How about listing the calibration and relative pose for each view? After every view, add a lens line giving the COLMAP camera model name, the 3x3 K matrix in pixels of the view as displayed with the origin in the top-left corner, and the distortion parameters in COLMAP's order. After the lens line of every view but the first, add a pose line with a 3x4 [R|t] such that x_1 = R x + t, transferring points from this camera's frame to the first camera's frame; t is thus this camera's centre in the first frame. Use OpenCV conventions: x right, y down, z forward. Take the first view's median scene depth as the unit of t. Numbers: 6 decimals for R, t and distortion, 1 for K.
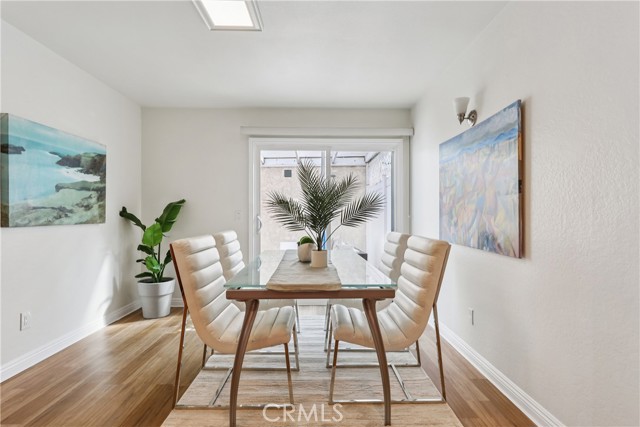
lens RADIAL K [[325.4, 0, 325.2], [0, 325.4, 212.5], [0, 0, 1]] dist [-0.023827, 0.003813]
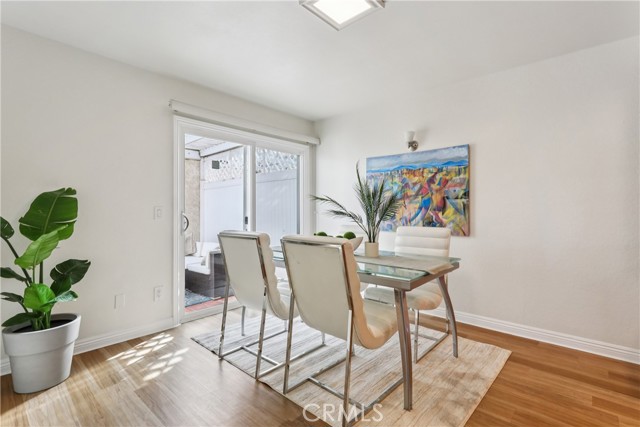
lens RADIAL K [[291.1, 0, 326.3], [0, 291.1, 213.6], [0, 0, 1]] dist [0.010378, -0.000780]
pose [[0.689936, -0.012246, 0.723766, -0.602305], [-0.004561, 0.999763, 0.021264, -0.005352], [-0.723856, -0.017972, 0.689717, 0.275924]]
